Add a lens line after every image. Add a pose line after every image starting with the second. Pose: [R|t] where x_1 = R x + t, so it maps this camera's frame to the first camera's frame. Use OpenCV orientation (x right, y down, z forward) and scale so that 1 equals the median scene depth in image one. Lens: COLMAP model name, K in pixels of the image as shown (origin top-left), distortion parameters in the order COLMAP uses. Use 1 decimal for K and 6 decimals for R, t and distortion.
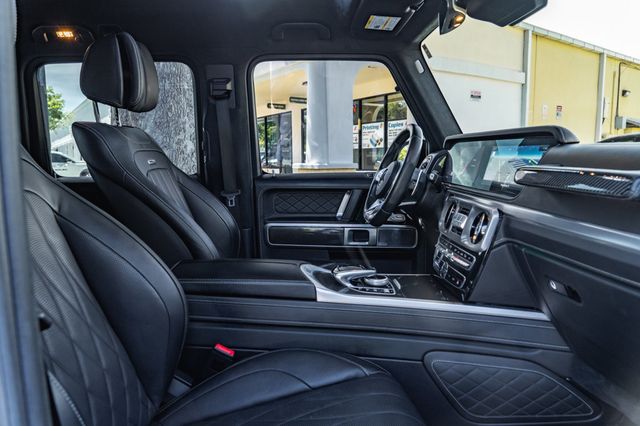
lens RADIAL K [[448.3, 0, 330.1], [0, 448.3, 212.2], [0, 0, 1]] dist [-0.025723, 0.001283]
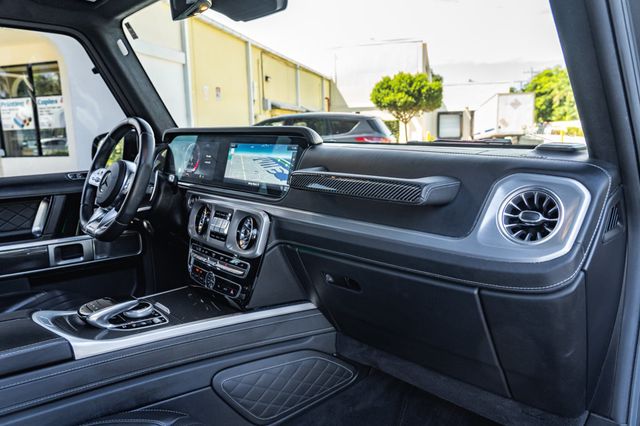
lens RADIAL K [[448.3, 0, 330.1], [0, 448.3, 212.2], [0, 0, 1]] dist [-0.025723, 0.001283]
pose [[0.754881, -0.120380, 0.644720, -0.106000], [0.089741, 0.992724, 0.080284, -0.048915], [-0.649693, -0.002747, 0.760191, 0.097446]]
